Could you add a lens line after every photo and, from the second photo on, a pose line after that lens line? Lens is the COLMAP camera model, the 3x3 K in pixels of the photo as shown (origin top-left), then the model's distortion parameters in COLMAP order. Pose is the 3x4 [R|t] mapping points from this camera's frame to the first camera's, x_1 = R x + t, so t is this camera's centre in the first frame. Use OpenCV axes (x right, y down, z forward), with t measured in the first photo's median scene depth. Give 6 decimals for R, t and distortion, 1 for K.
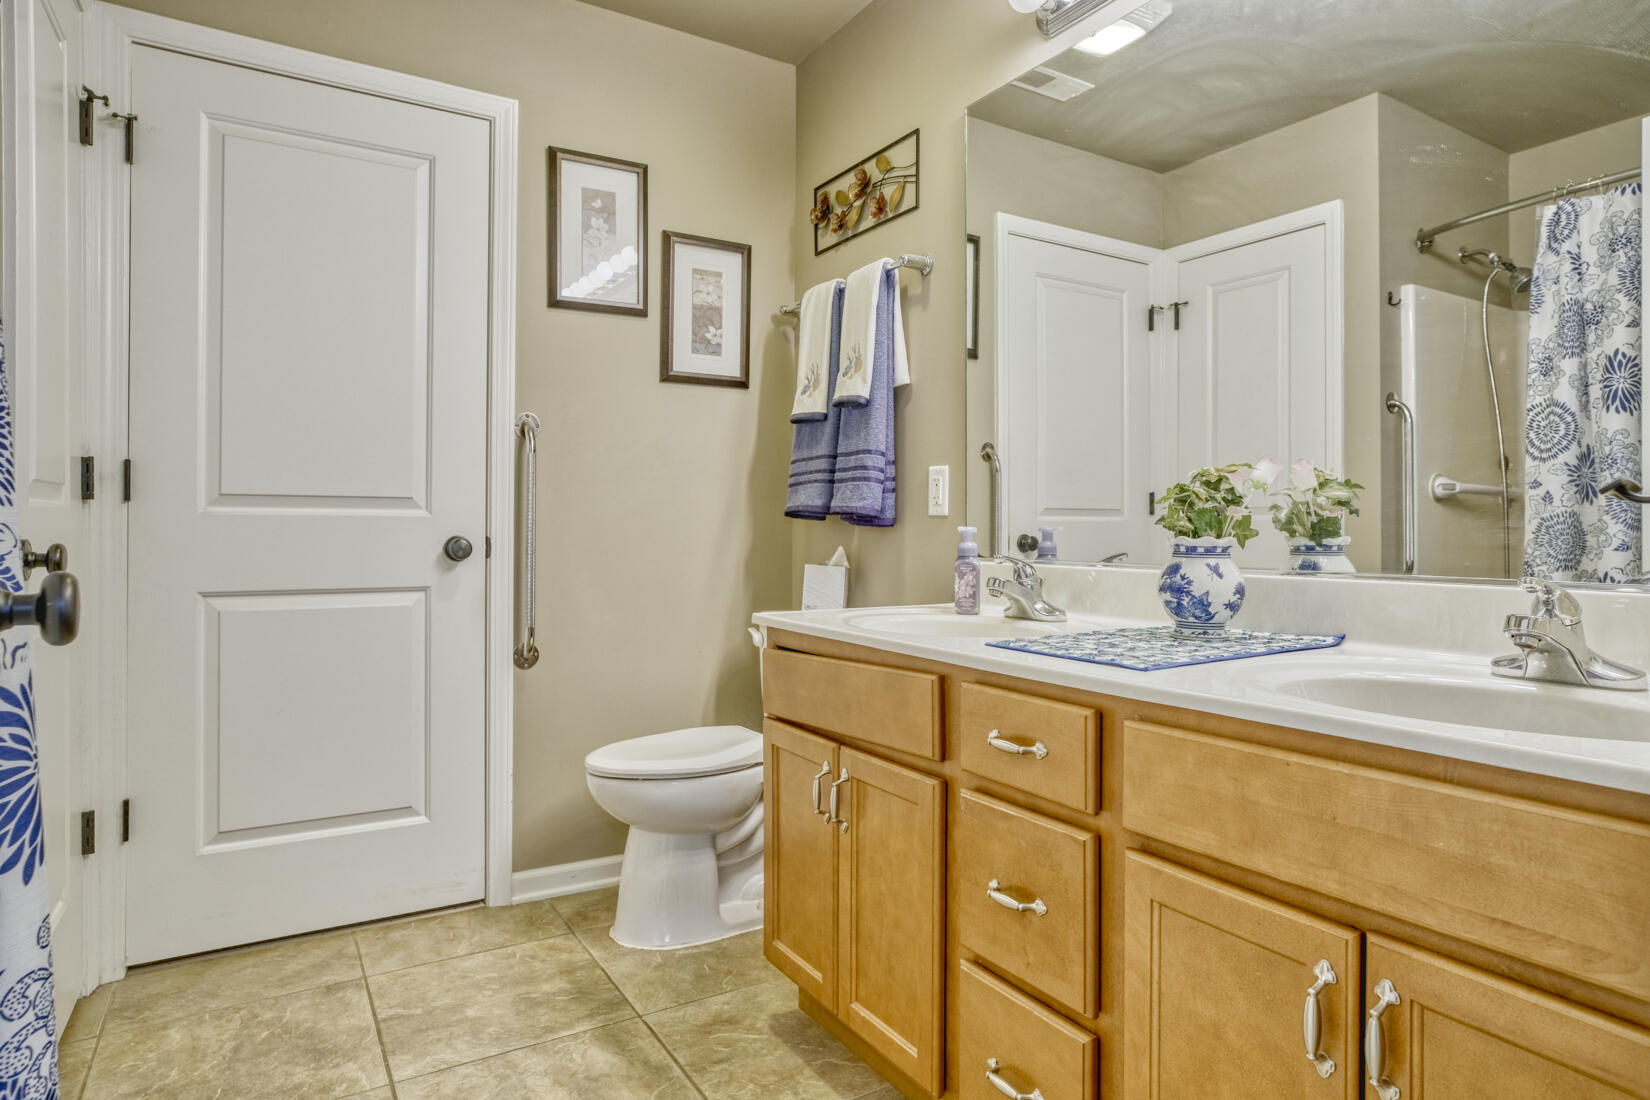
lens RADIAL K [[941.2, 0, 839.3], [0, 941.2, 523.3], [0, 0, 1]] dist [-0.008034, 0.004195]
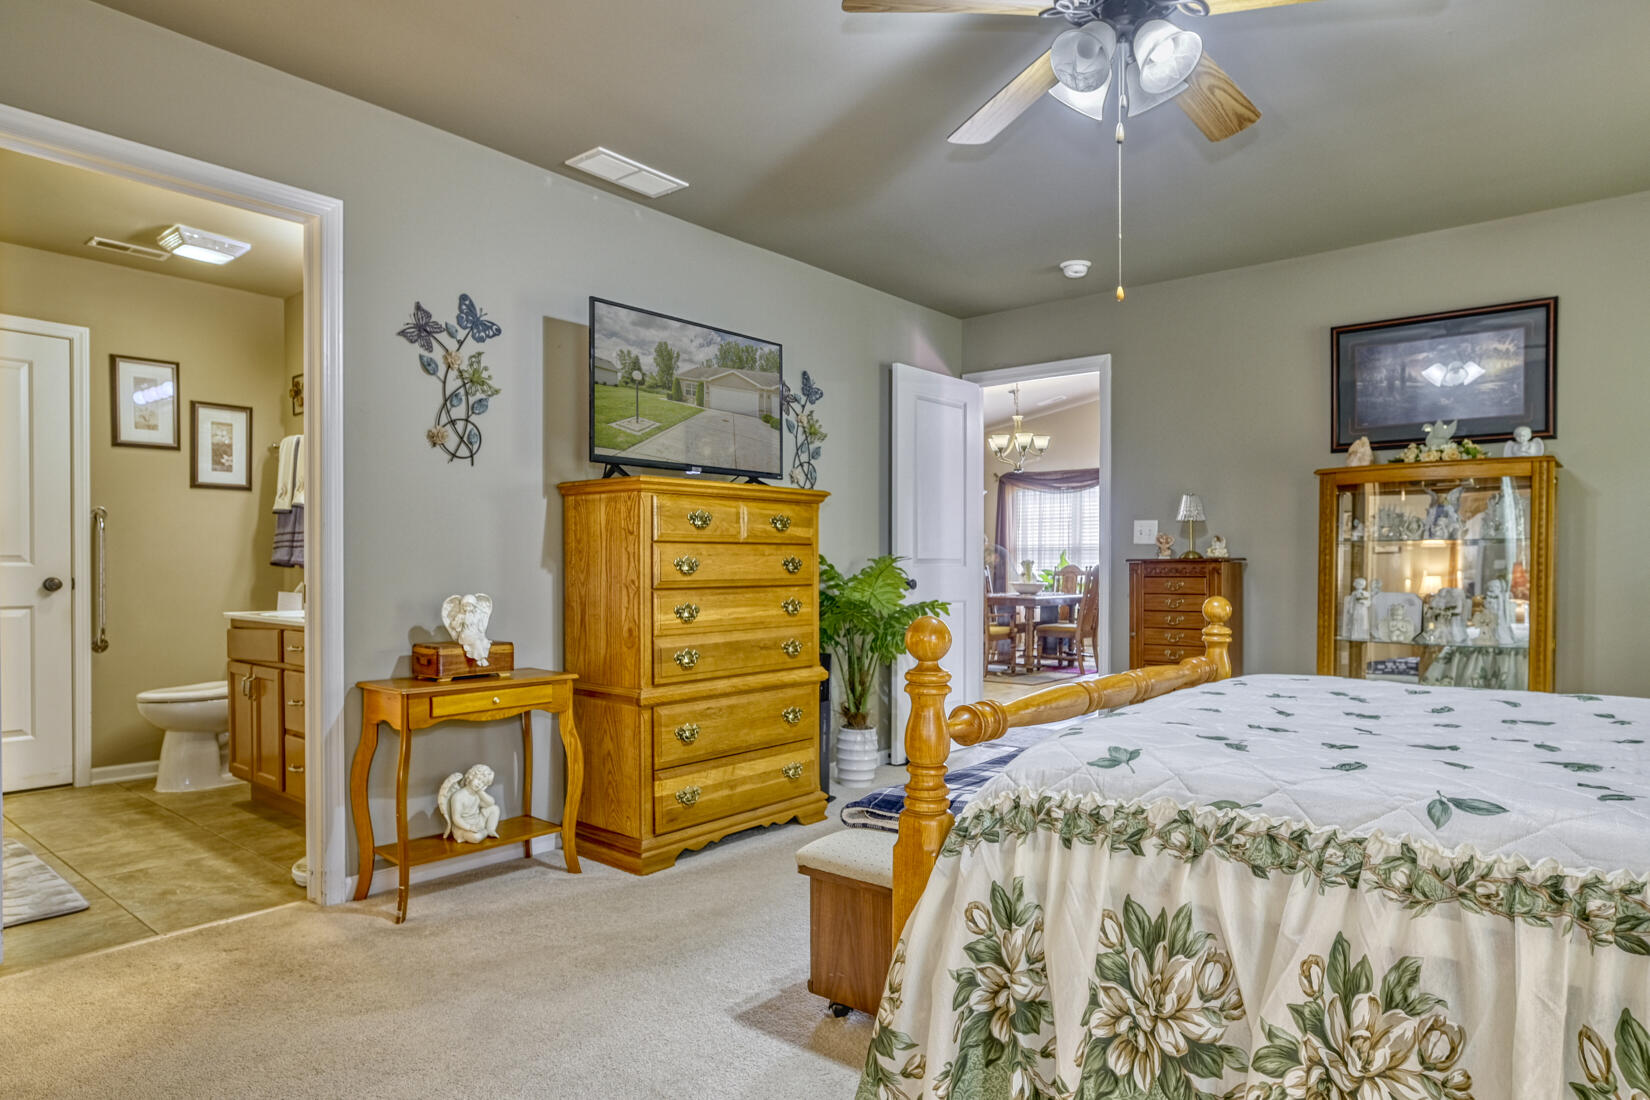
lens RADIAL K [[941.2, 0, 825.6], [0, 941.2, 581.4], [0, 0, 1]] dist [-0.008034, 0.004195]
pose [[0.950309, -0.006732, 0.311237, 0.404439], [0.000808, 0.999816, 0.019156, -0.010711], [-0.311308, -0.017953, 0.950139, -1.066853]]
